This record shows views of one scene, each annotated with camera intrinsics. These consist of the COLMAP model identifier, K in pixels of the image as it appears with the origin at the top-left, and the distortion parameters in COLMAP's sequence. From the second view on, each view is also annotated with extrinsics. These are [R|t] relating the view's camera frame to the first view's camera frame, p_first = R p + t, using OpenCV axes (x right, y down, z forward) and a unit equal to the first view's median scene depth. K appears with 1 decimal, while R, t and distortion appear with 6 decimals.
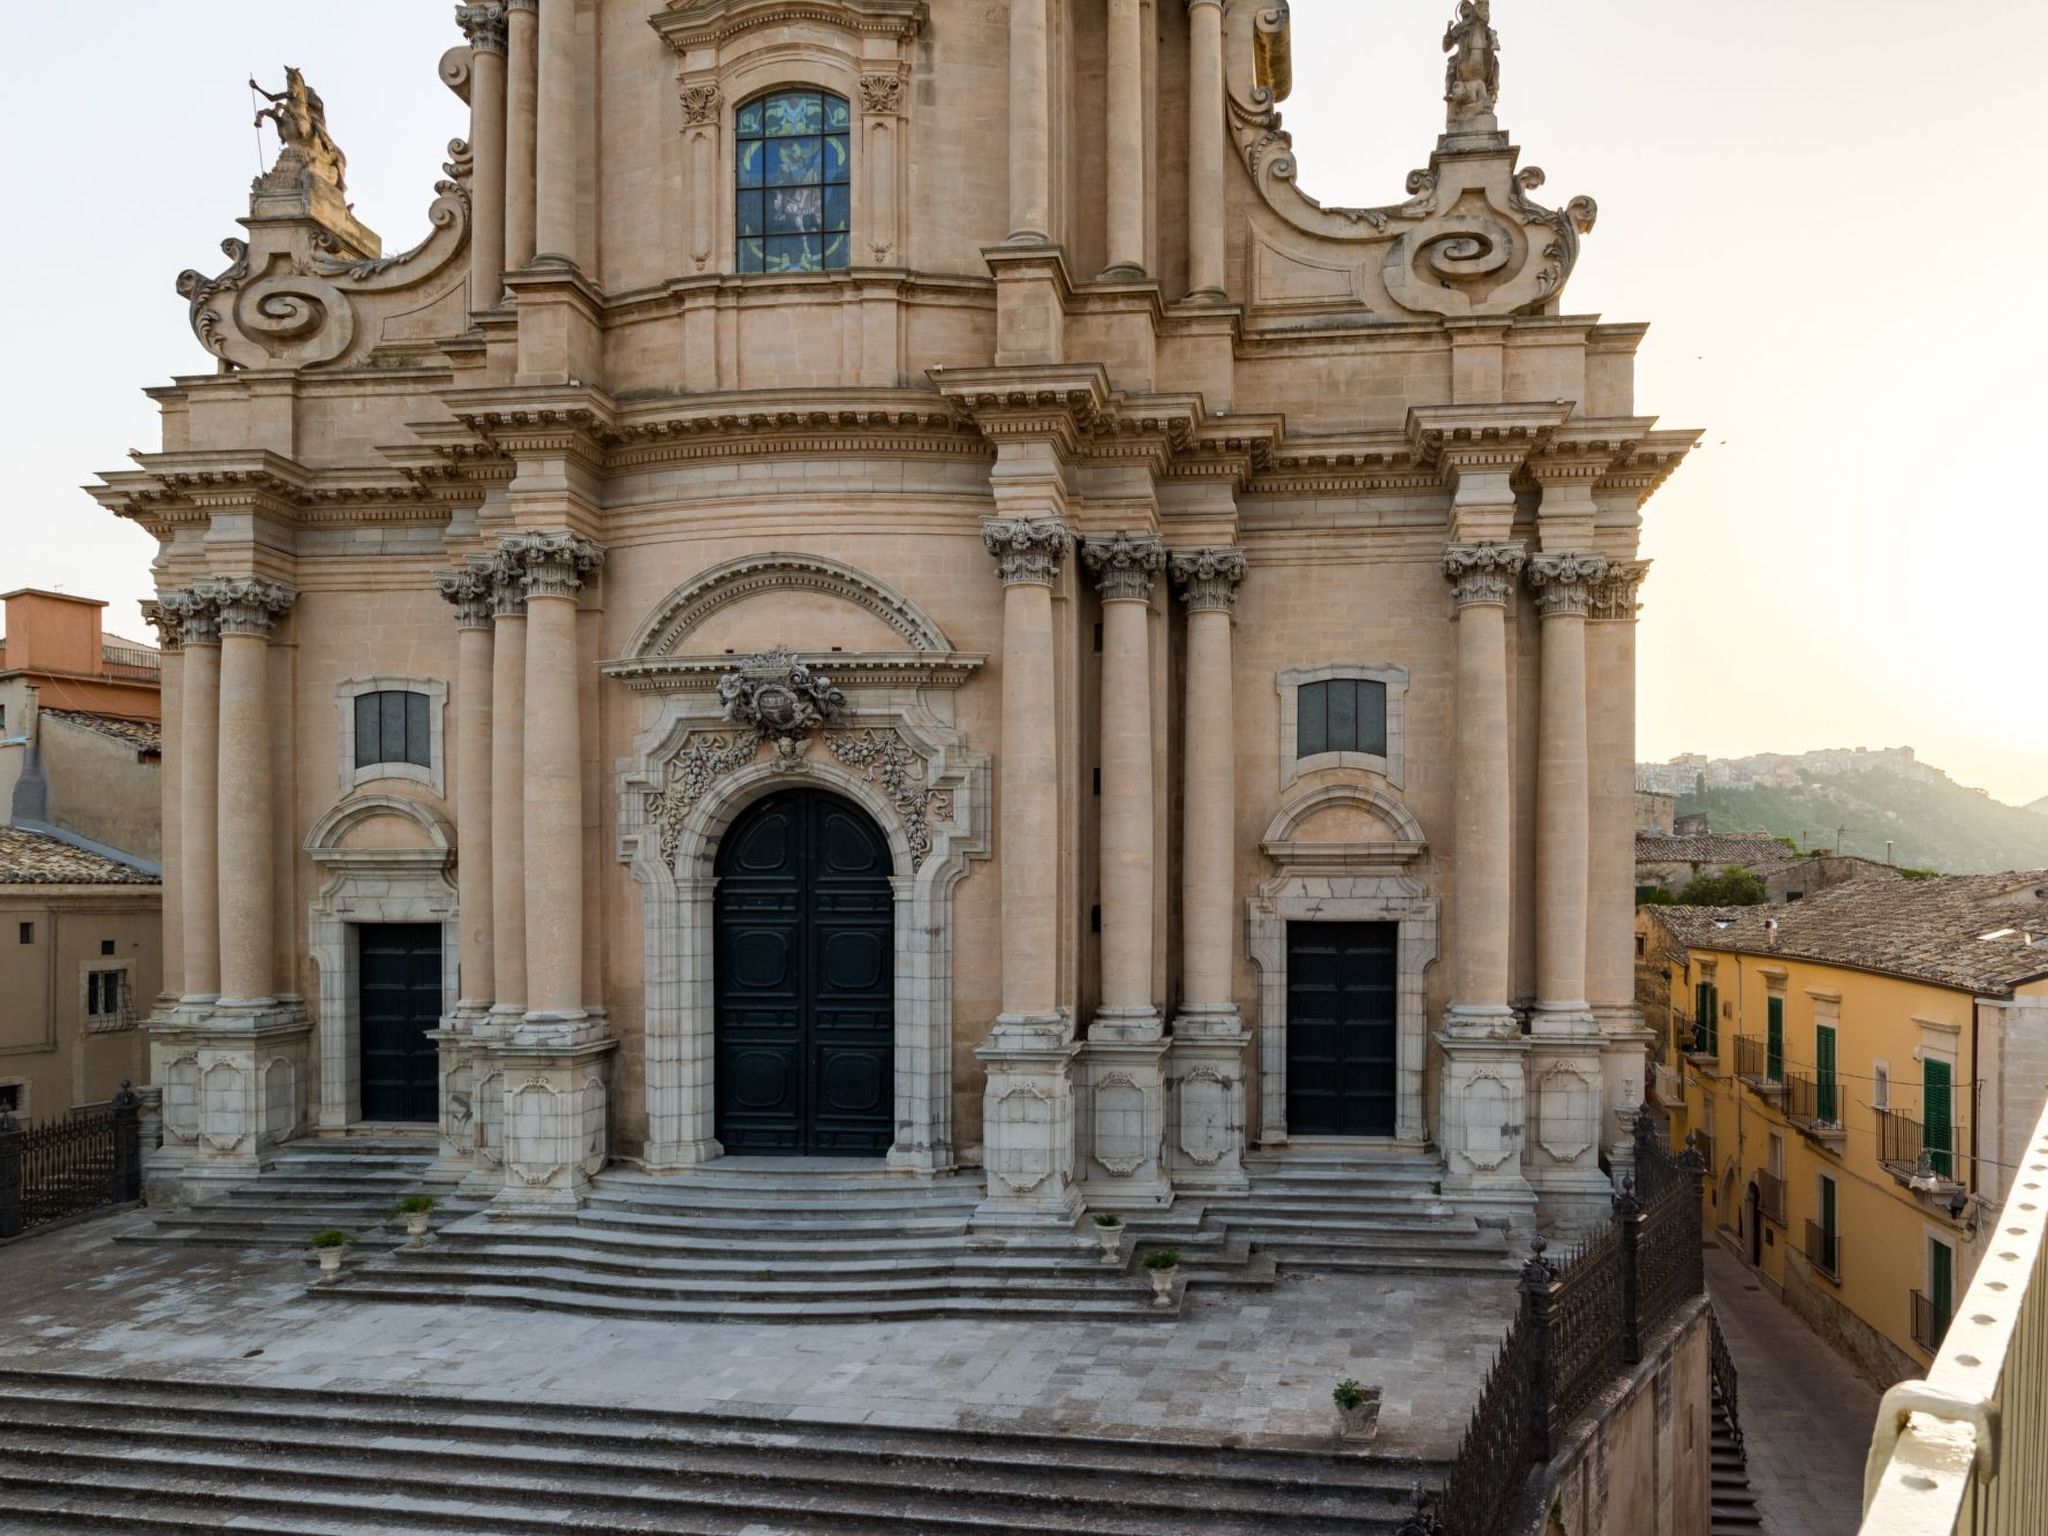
lens RADIAL K [[1469.1, 0, 1048.5], [0, 1469.1, 865.4], [0, 0, 1]] dist [-0.001508, 0.001887]
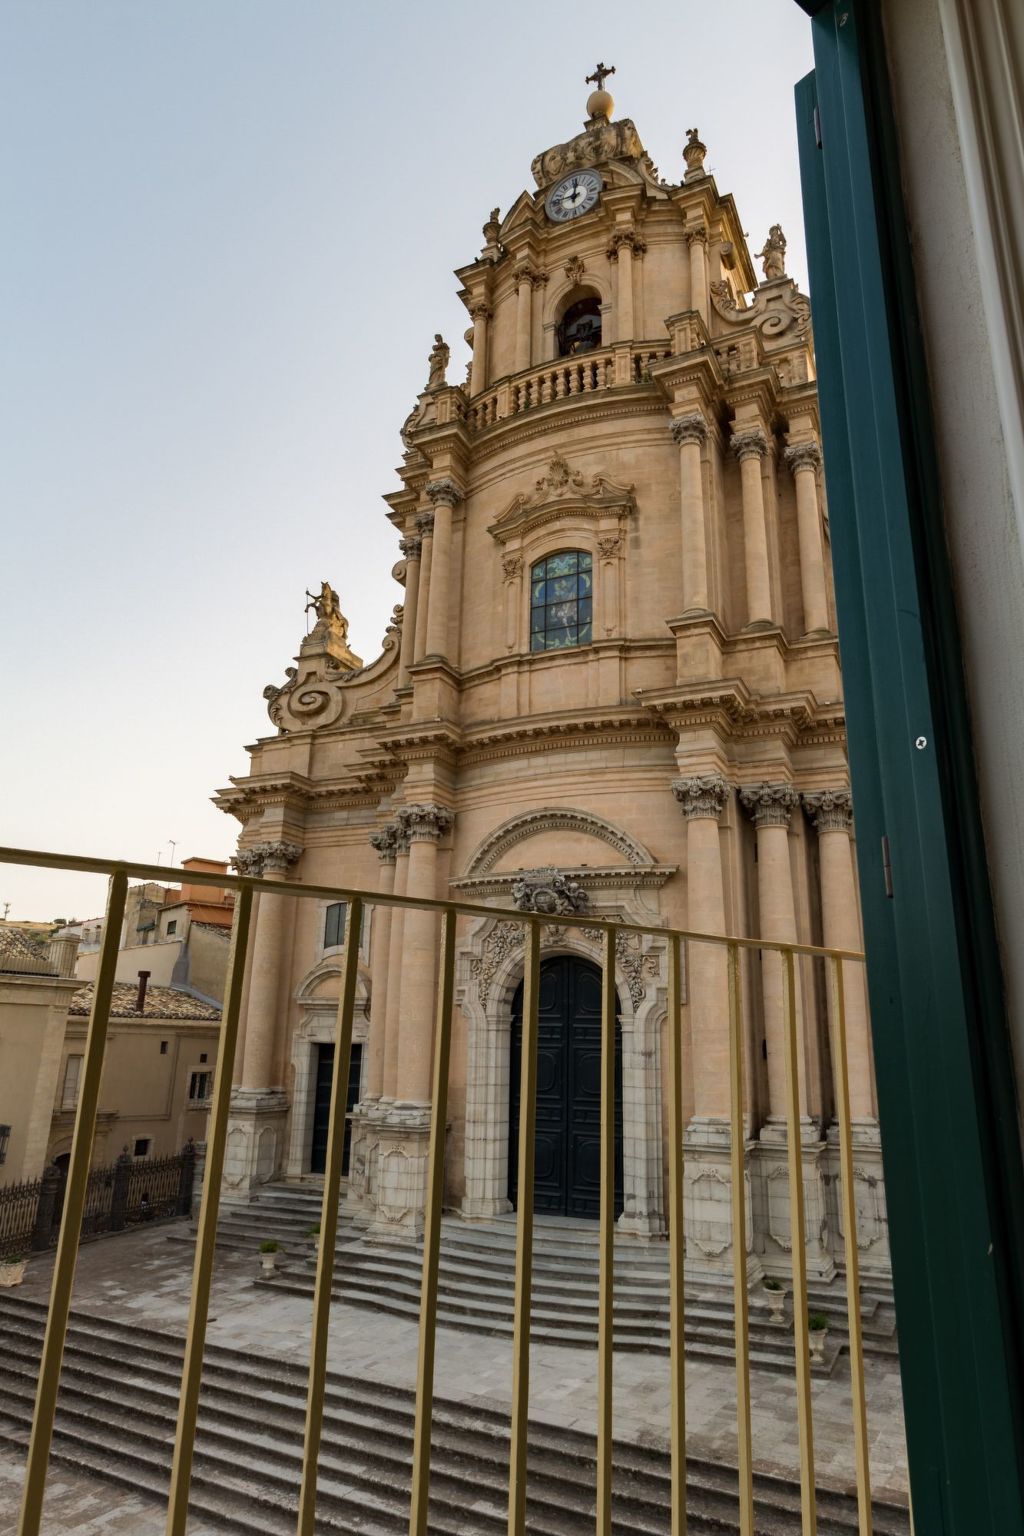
lens RADIAL K [[921.6, 0, 503.8], [0, 921.6, 765.3], [0, 0, 1]] dist [-0.001500, 0.000064]
pose [[0.947489, -0.066602, -0.312777, 0.088935], [-0.024608, 0.959987, -0.278961, 0.027297], [0.318841, 0.272010, 0.907938, 0.043085]]
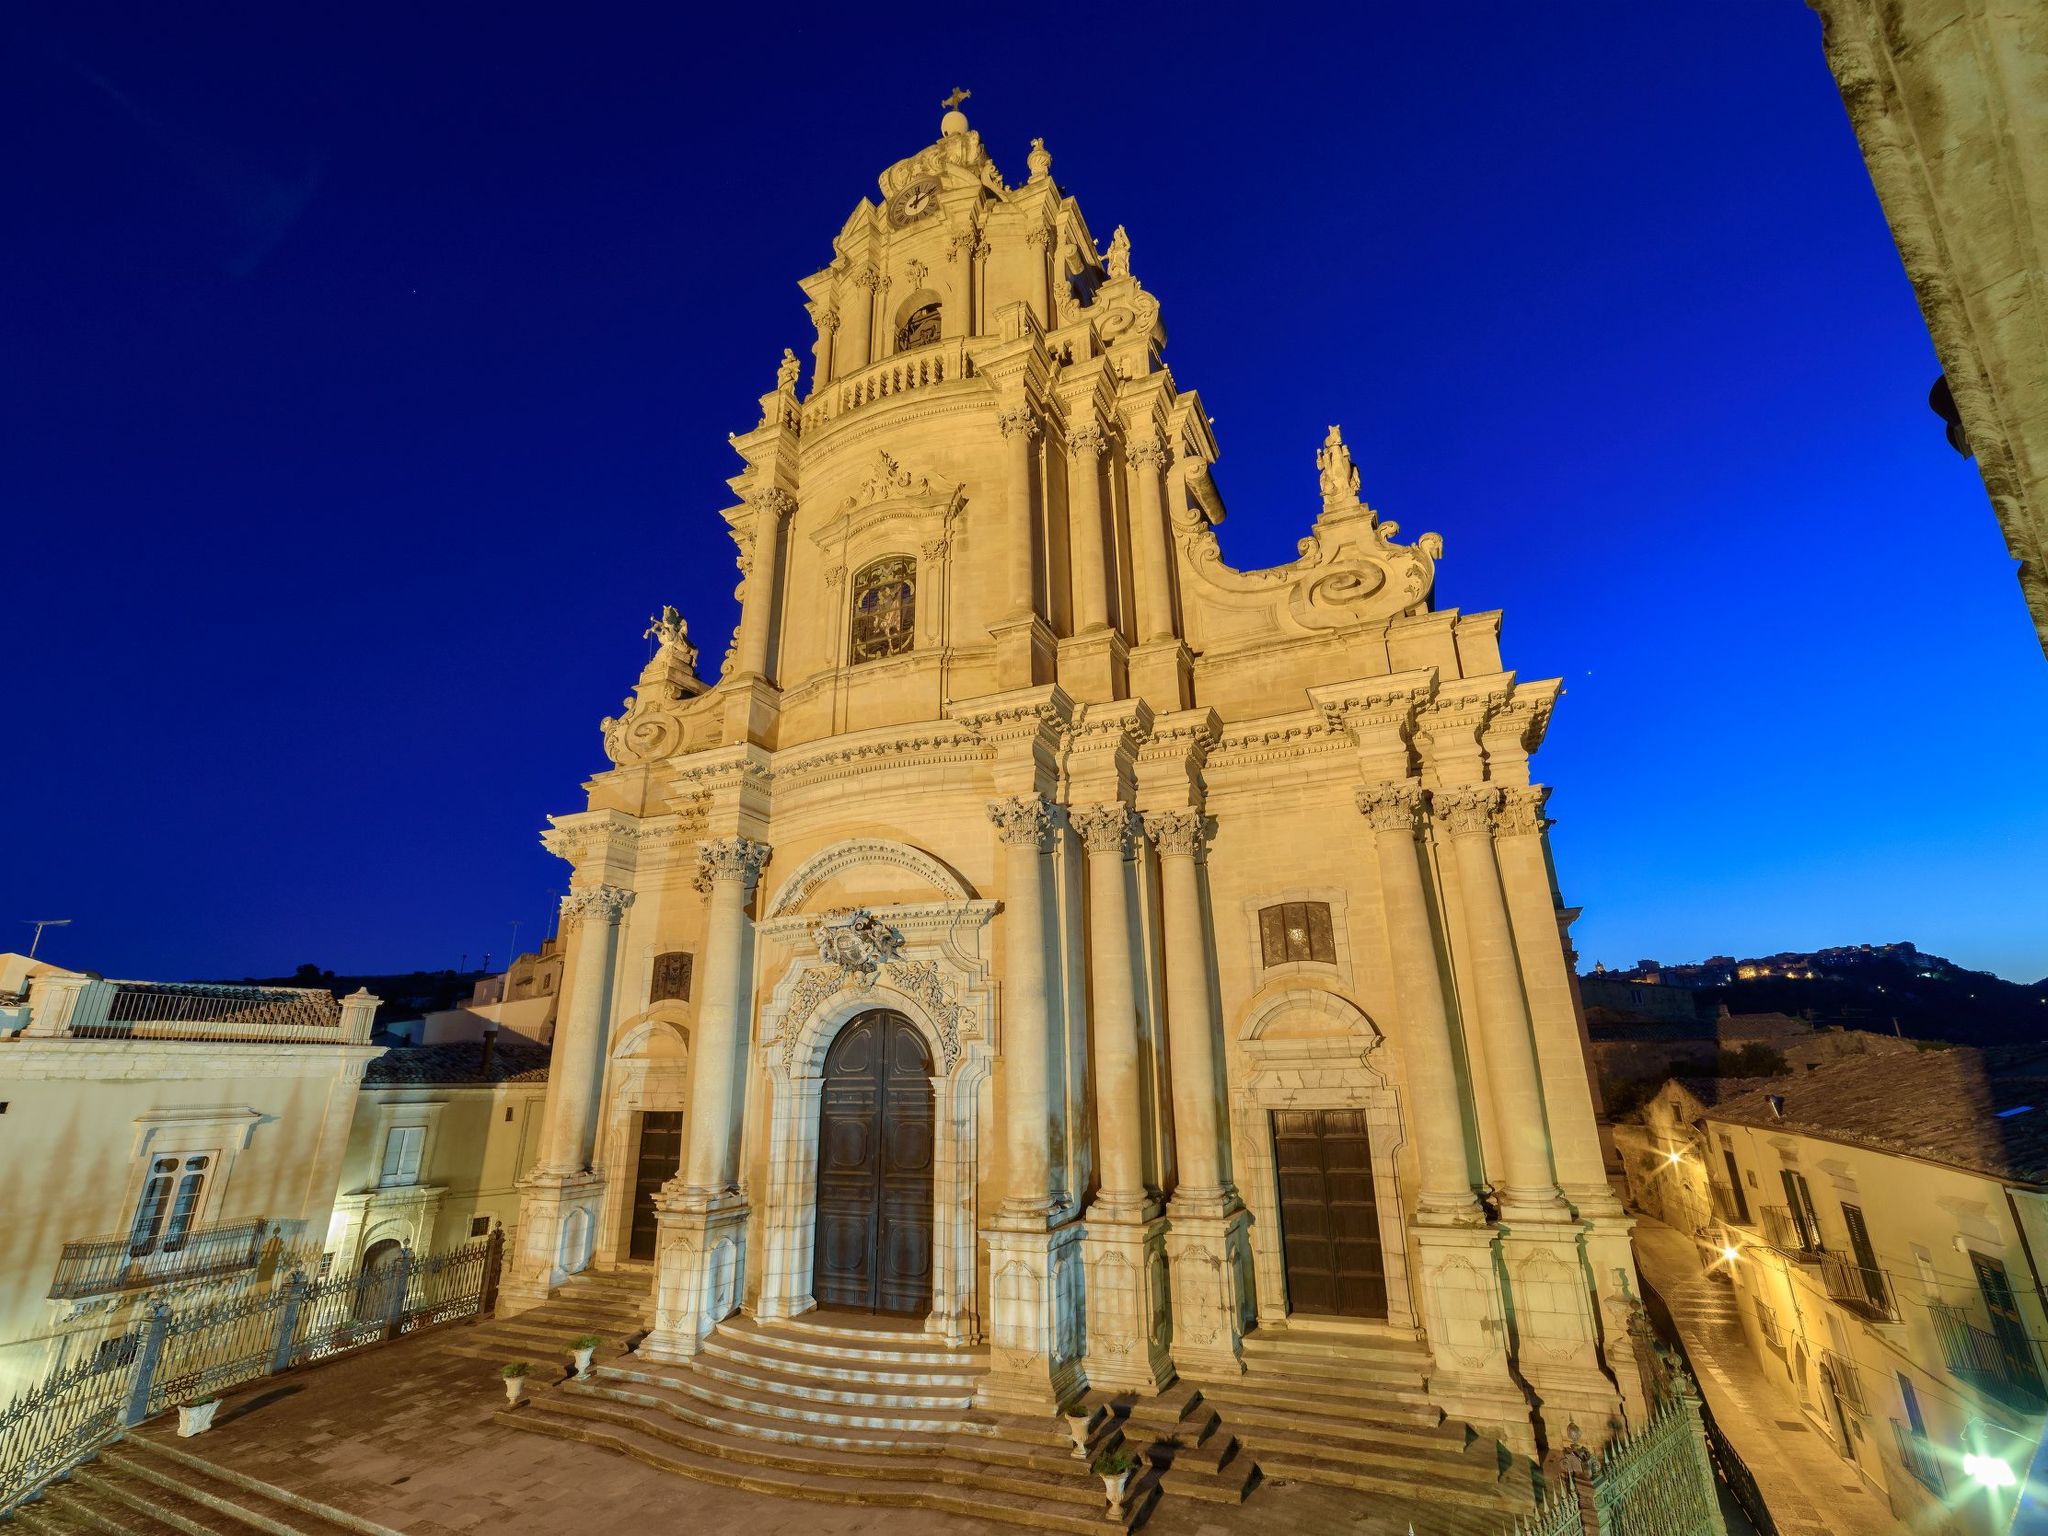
lens RADIAL K [[873.7, 0, 1018.1], [0, 873.7, 773.2], [0, 0, 1]] dist [-0.038100, 0.015007]
pose [[0.963781, -0.100704, -0.246952, 0.175657], [0.018000, 0.948420, -0.316504, -0.001787], [0.266088, 0.300595, 0.915882, 0.237699]]
